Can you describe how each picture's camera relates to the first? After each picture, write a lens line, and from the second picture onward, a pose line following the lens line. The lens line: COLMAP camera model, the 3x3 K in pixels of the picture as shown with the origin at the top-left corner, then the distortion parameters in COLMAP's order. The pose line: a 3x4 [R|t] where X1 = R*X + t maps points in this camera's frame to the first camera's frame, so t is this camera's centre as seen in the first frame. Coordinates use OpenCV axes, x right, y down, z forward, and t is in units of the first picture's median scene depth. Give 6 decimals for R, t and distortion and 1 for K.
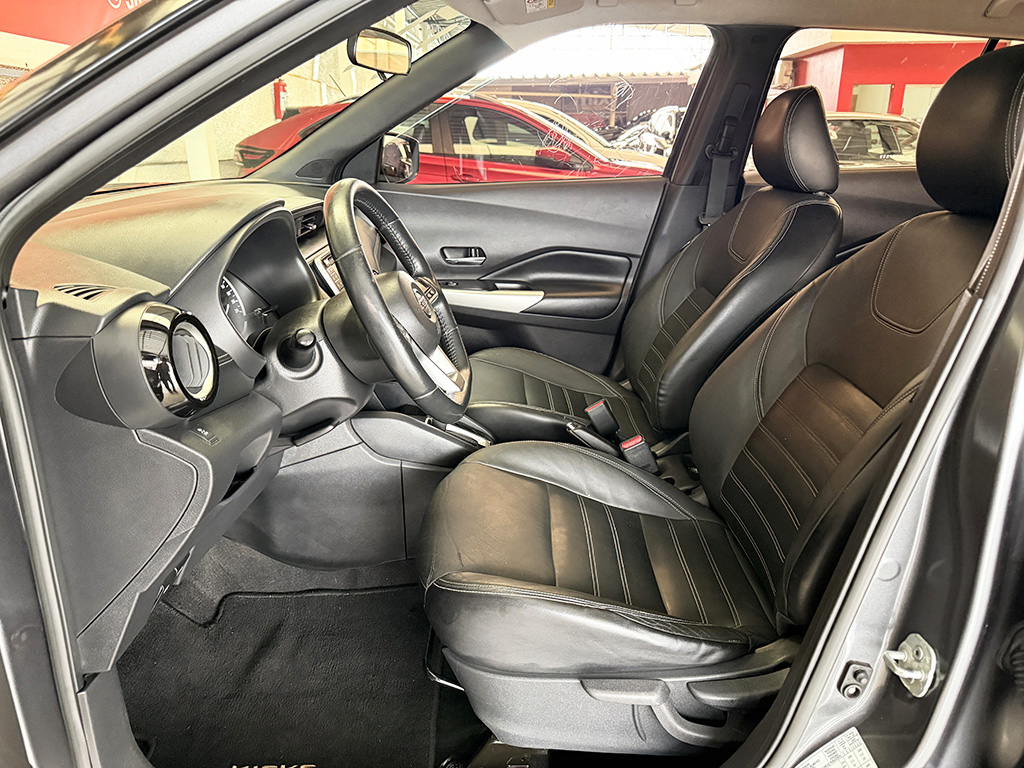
lens RADIAL K [[720.8, 0, 511.2], [0, 720.8, 378.0], [0, 0, 1]] dist [0.067958, -0.079302]
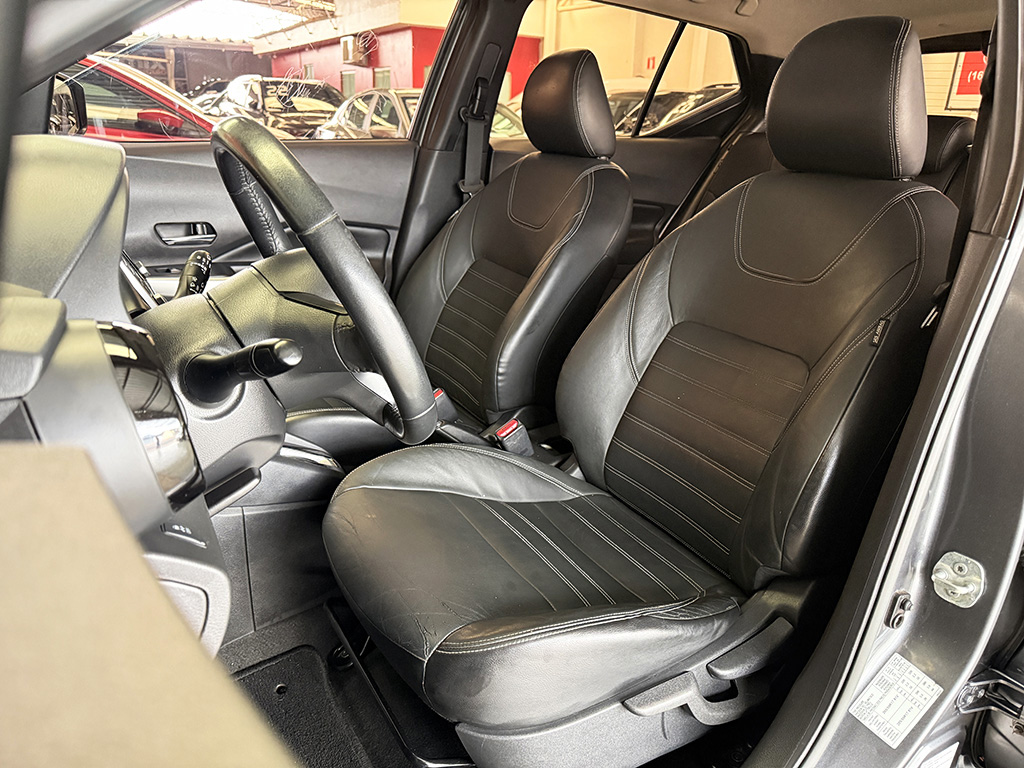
lens RADIAL K [[724.4, 0, 512.0], [0, 724.4, 384.0], [0, 0, 1]] dist [0.082744, -0.142205]
pose [[0.857579, -0.140000, 0.494932, -0.199919], [0.121864, 0.990151, 0.068925, -0.021458], [-0.499707, 0.001206, 0.866193, 0.147978]]
